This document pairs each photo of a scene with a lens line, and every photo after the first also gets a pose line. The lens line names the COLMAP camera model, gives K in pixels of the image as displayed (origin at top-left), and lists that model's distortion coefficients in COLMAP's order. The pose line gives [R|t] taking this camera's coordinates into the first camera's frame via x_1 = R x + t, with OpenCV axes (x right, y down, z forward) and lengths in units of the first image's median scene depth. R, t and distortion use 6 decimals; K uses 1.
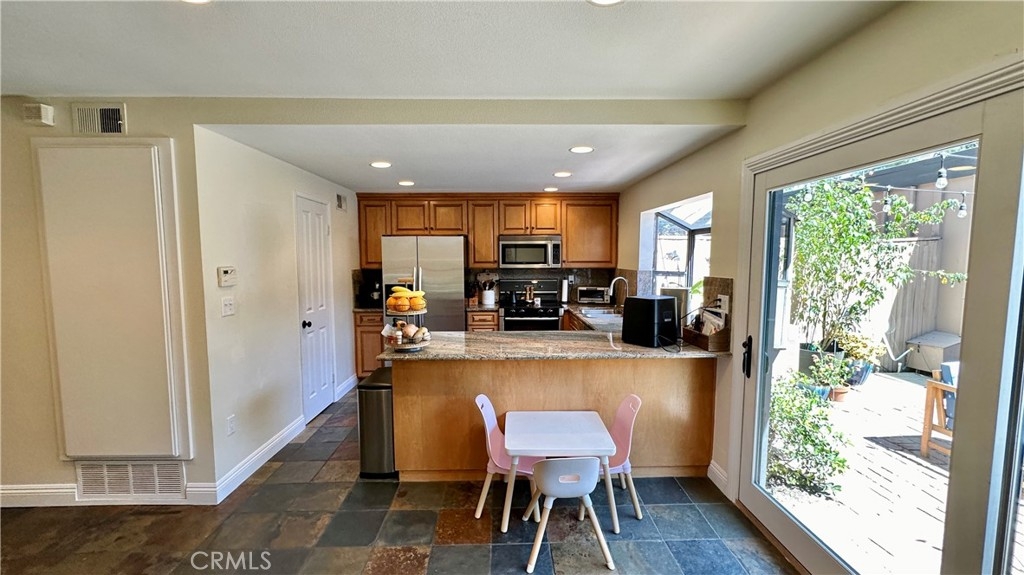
lens RADIAL K [[410.0, 0, 512.0], [0, 410.0, 287.5], [0, 0, 1]] dist [0.000284, -0.000141]
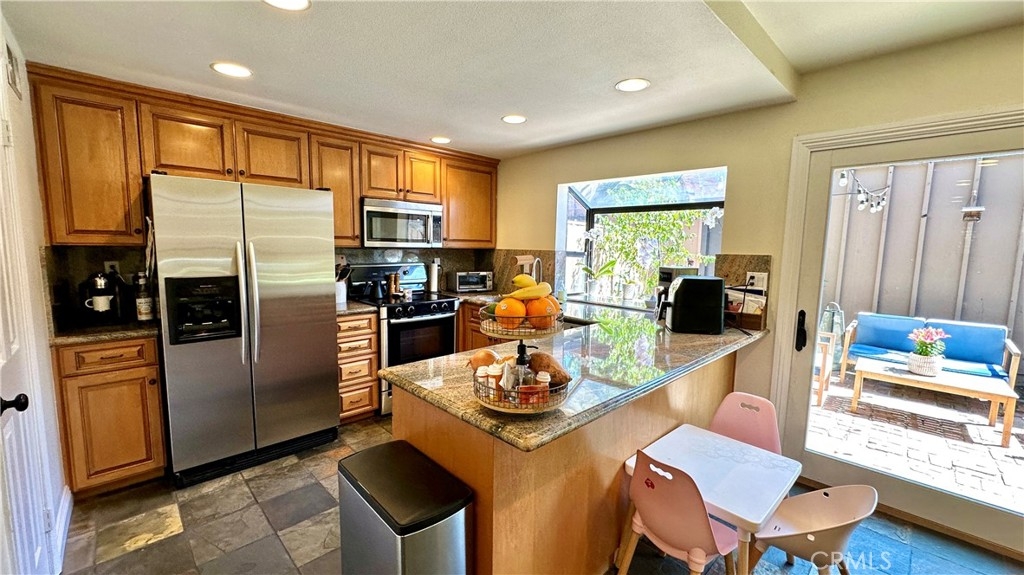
lens RADIAL K [[410.0, 0, 512.0], [0, 410.0, 287.5], [0, 0, 1]] dist [0.000284, -0.000141]
pose [[0.735122, -0.054663, 0.675728, -0.307439], [0.031318, 0.998418, 0.046696, -0.005357], [-0.677212, -0.013165, 0.735671, 0.351080]]
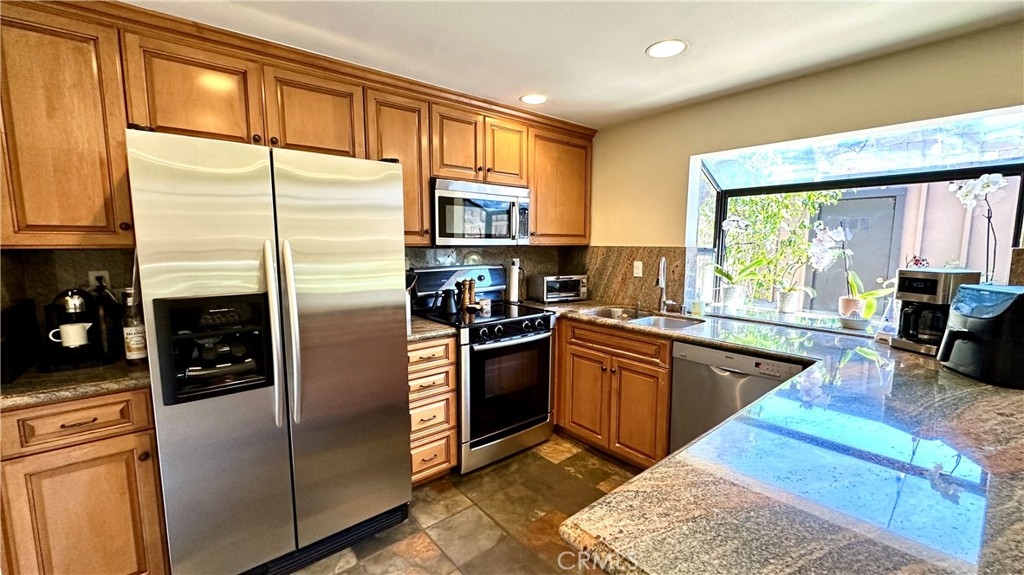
lens RADIAL K [[410.0, 0, 512.0], [0, 410.0, 287.5], [0, 0, 1]] dist [0.000284, -0.000141]
pose [[0.784259, -0.063951, 0.617129, -0.264841], [0.041959, 0.997863, 0.050083, -0.018009], [-0.619013, -0.013383, 0.785266, 0.561220]]
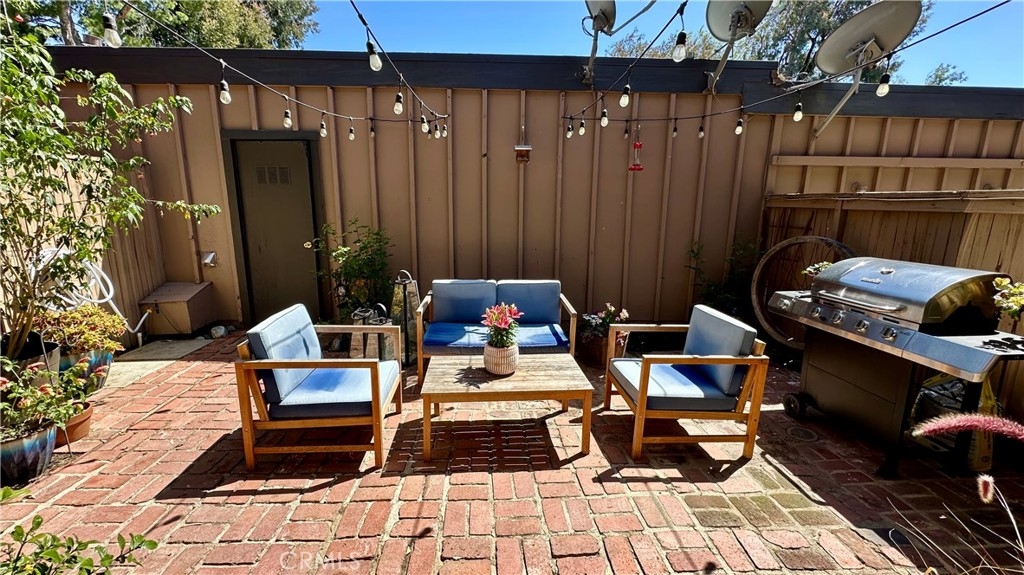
lens RADIAL K [[403.3, 0, 512.0], [0, 403.3, 287.5], [0, 0, 1]] dist [0.000703, 0.000188]
pose [[-0.013394, -0.183936, 0.982847, 0.269501], [0.065985, 0.980630, 0.184420, 0.013667], [-0.997731, 0.067323, -0.000997, 0.371802]]
